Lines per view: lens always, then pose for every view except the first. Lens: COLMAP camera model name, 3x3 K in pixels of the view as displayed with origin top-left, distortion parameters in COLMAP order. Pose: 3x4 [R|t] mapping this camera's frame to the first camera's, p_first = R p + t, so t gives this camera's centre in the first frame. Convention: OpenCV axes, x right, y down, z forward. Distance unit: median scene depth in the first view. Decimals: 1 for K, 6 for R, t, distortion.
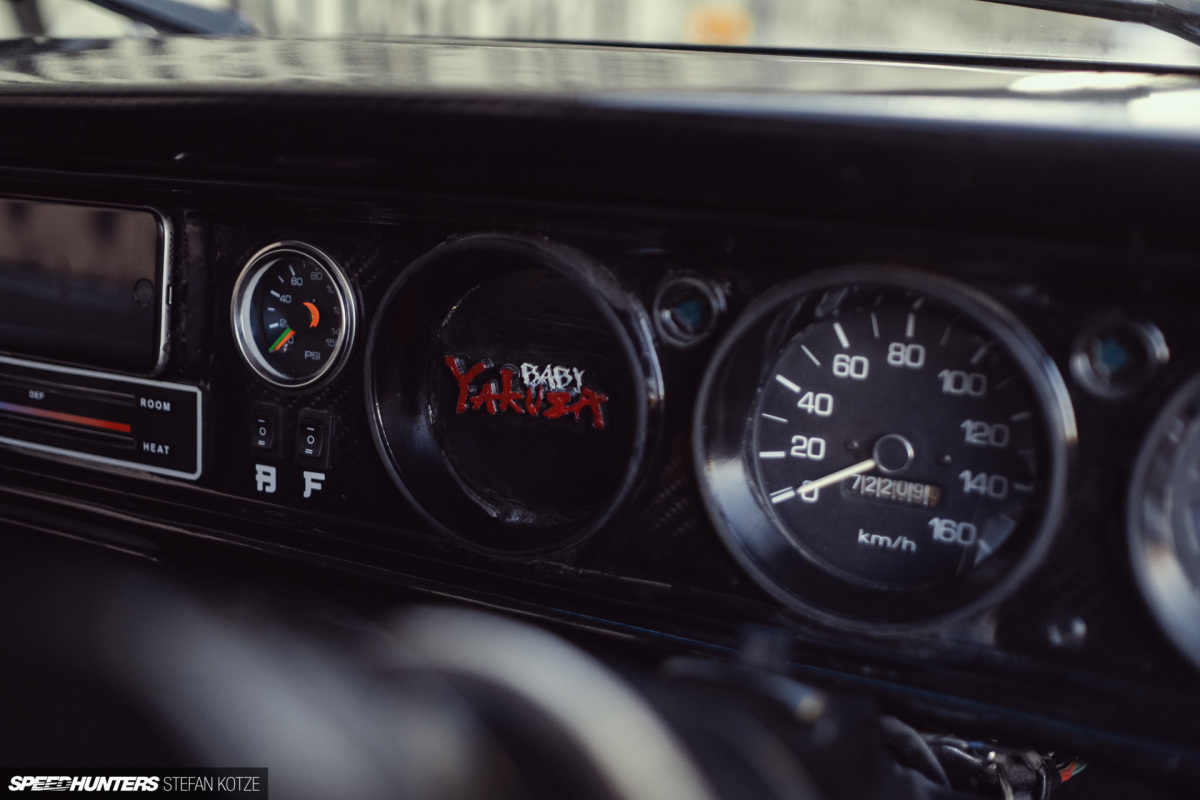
lens RADIAL K [[1214.3, 0, 611.0], [0, 1214.3, 396.0], [0, 0, 1]] dist [-0.028003, 0.073742]
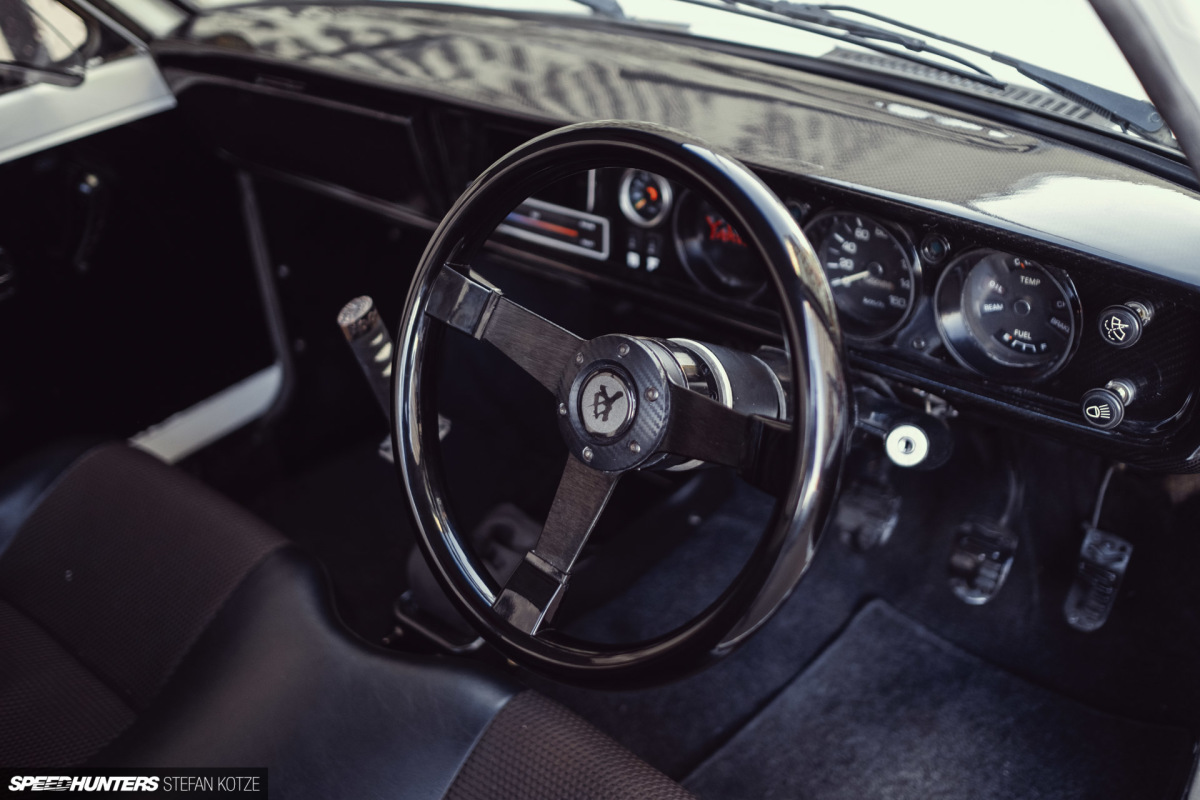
lens RADIAL K [[1214.3, 0, 611.0], [0, 1214.3, 396.0], [0, 0, 1]] dist [-0.028003, 0.073742]
pose [[0.964470, 0.070176, -0.254703, 0.333657], [0.002160, 0.961950, 0.273216, -0.360645], [0.264185, -0.264058, 0.927620, -1.440376]]
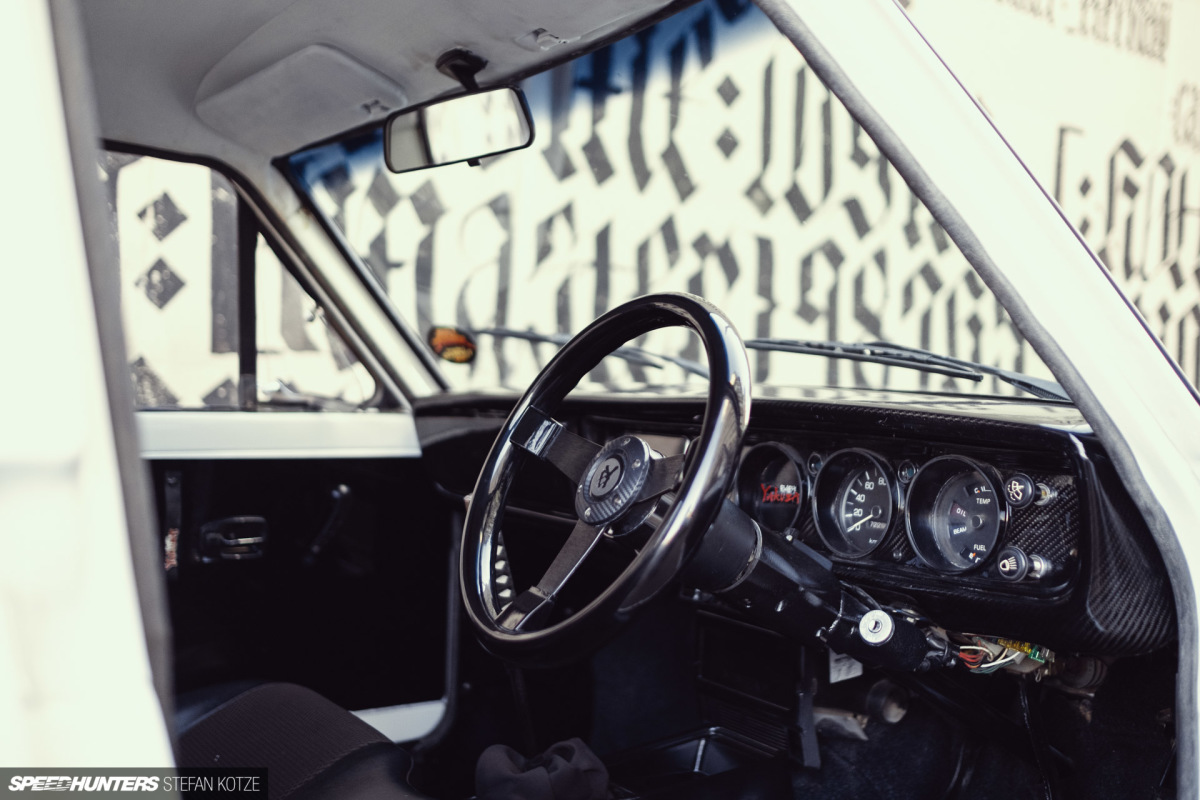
lens RADIAL K [[1214.3, 0, 611.0], [0, 1214.3, 396.0], [0, 0, 1]] dist [-0.028003, 0.073742]
pose [[0.866484, 0.012792, -0.499040, 1.102712], [-0.156001, 0.956545, -0.246345, 0.589922], [0.474203, 0.291305, 0.830827, -1.866055]]
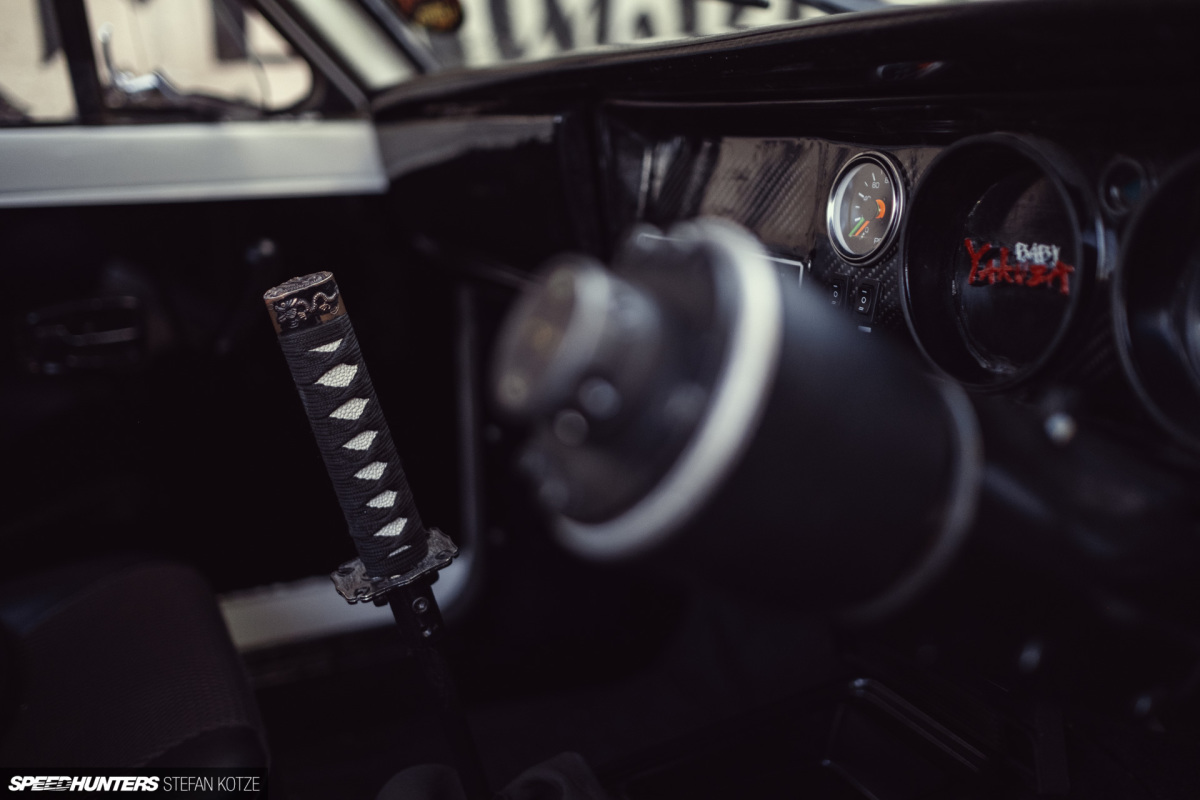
lens RADIAL K [[1214.3, 0, 611.0], [0, 1214.3, 396.0], [0, 0, 1]] dist [-0.028003, 0.073742]
pose [[0.786703, 0.118087, -0.605932, 0.371574], [-0.147038, 0.989129, 0.001862, 0.187736], [0.599565, 0.087630, 0.795514, -0.226818]]
